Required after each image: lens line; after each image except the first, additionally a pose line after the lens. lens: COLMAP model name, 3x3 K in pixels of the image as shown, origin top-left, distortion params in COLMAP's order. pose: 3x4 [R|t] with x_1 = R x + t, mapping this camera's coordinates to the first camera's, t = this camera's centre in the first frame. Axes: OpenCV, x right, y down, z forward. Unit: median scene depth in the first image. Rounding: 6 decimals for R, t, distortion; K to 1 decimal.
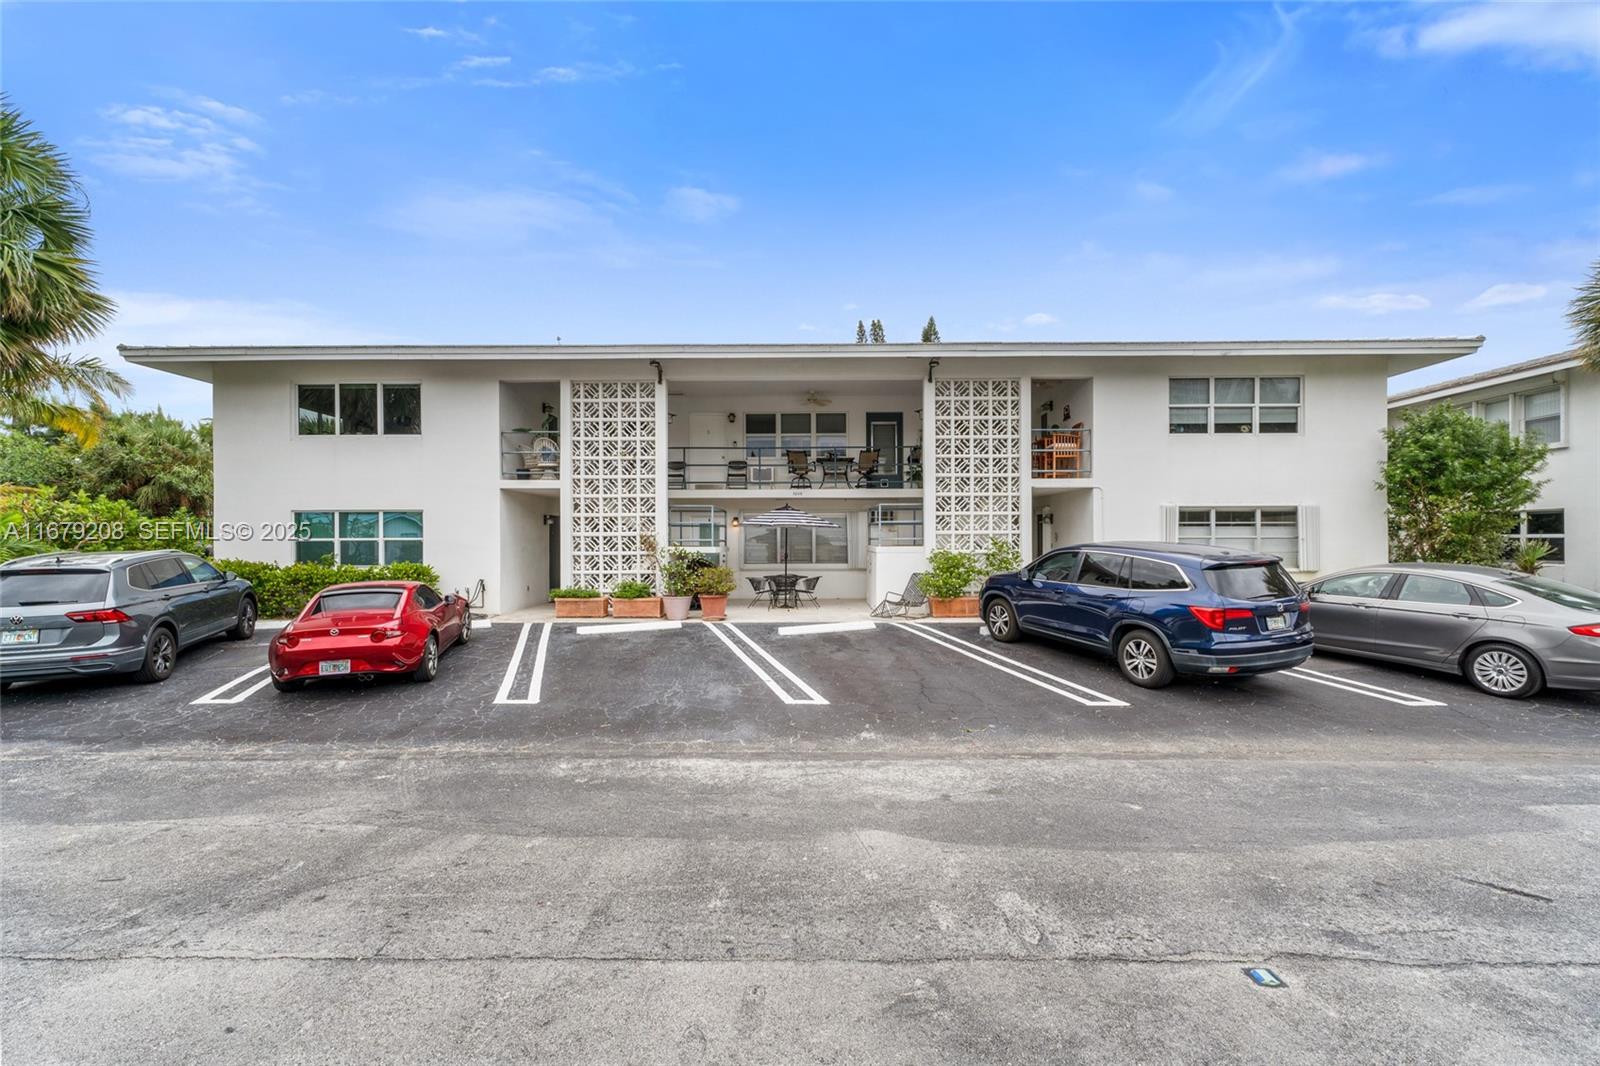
lens RADIAL K [[688.9, 0, 804.0], [0, 688.9, 527.8], [0, 0, 1]] dist [0.001497, 0.000348]
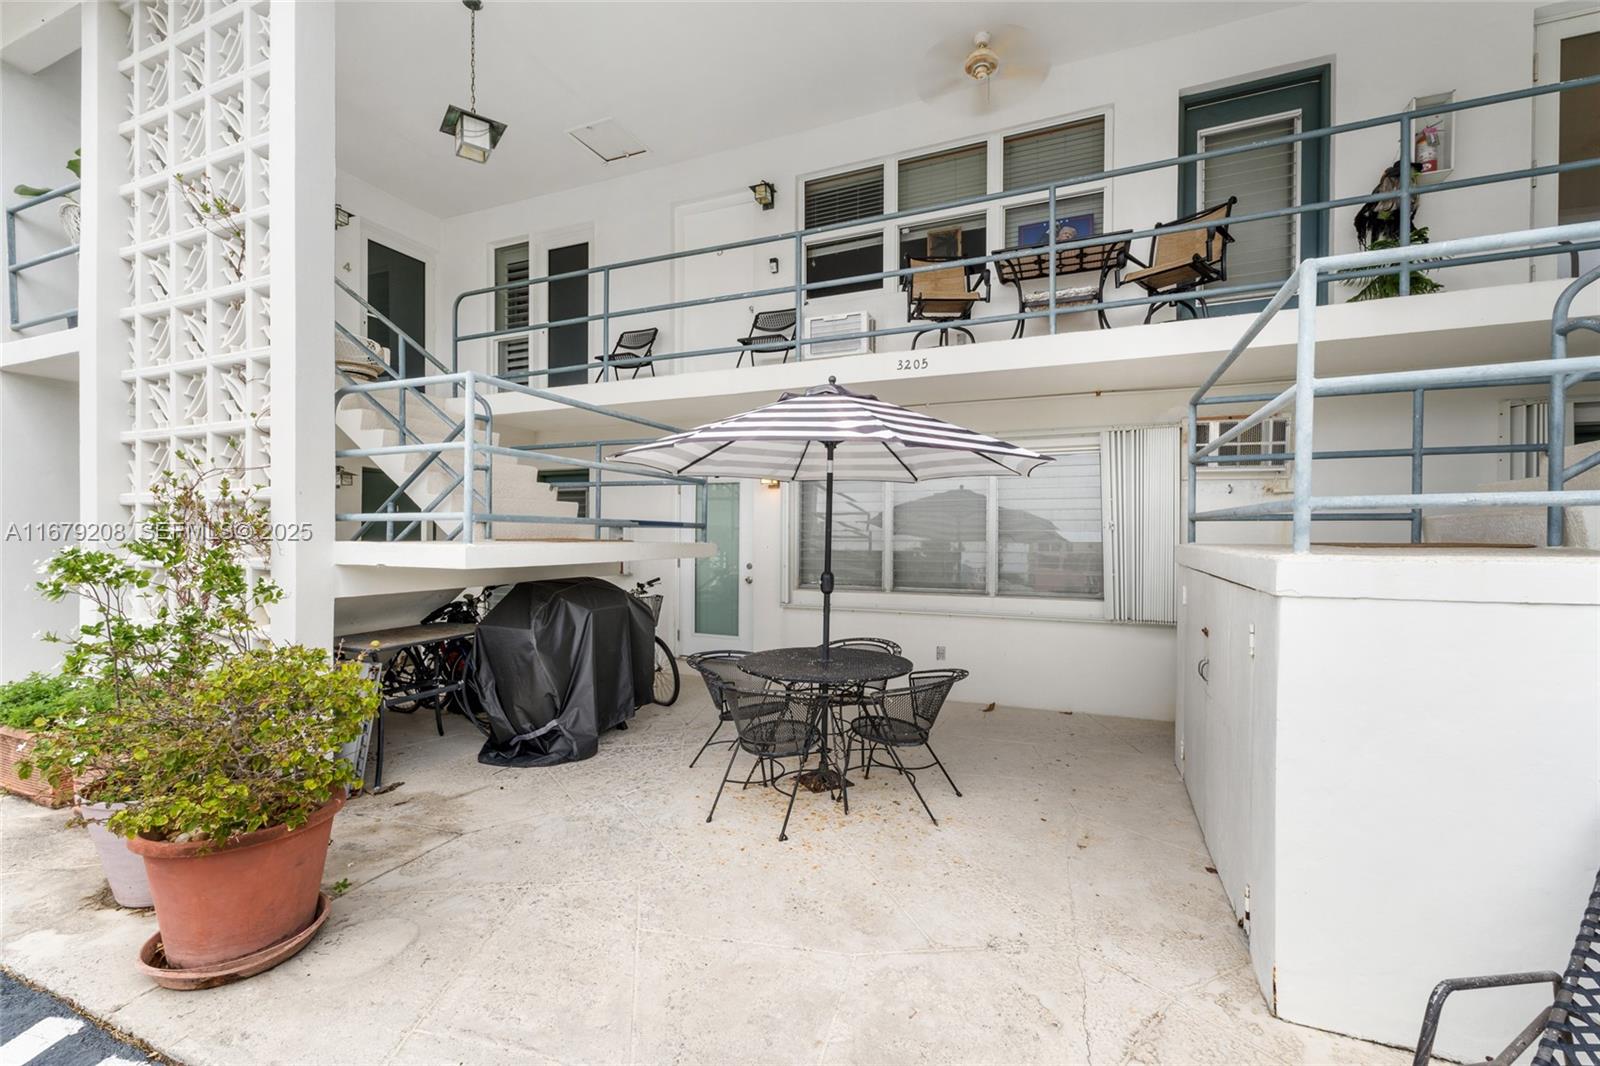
lens RADIAL K [[693.9, 0, 796.9], [0, 693.9, 539.2], [0, 0, 1]] dist [0.000981, 0.000114]
pose [[0.923436, 0.004093, -0.383731, 0.067931], [-0.000008, 0.999943, 0.010646, 0.026195], [0.383753, -0.009828, 0.923383, 0.828388]]
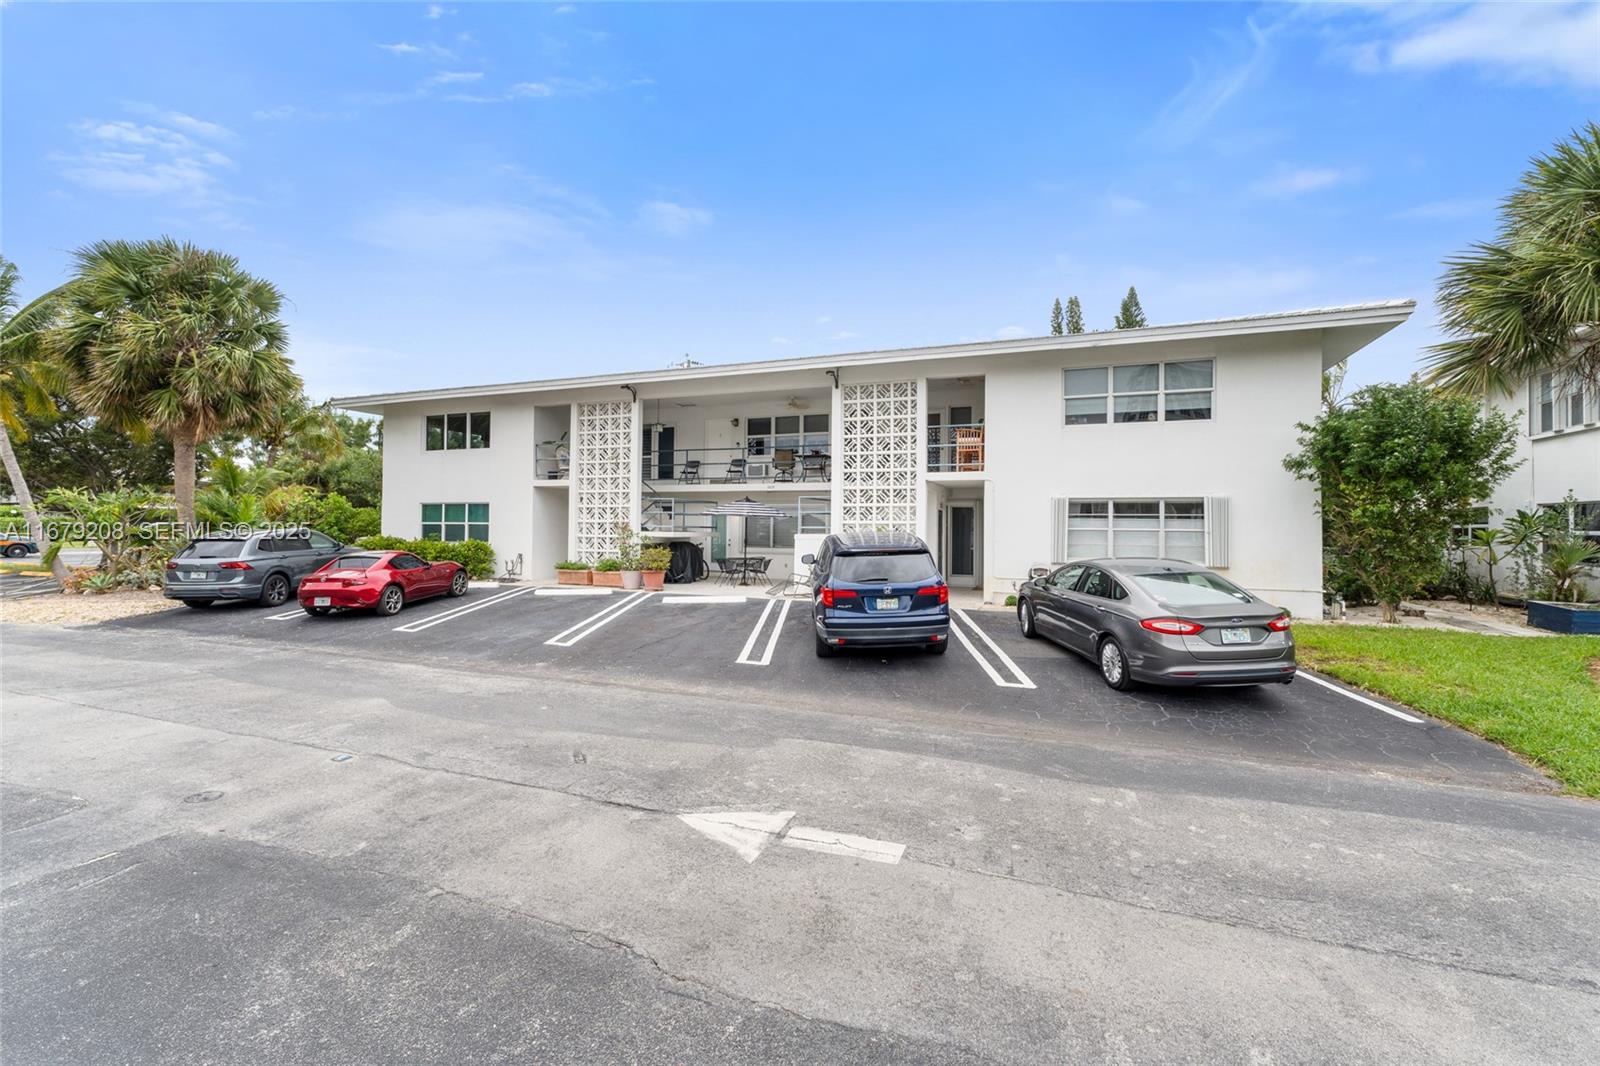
lens RADIAL K [[693.3, 0, 807.3], [0, 693.3, 502.7], [0, 0, 1]] dist [0.000023, 0.000054]
pose [[0.934491, -0.001103, -0.355984, 0.537183], [-0.004953, 0.999858, -0.016100, -0.006012], [0.355951, 0.016808, 0.934353, -0.072252]]
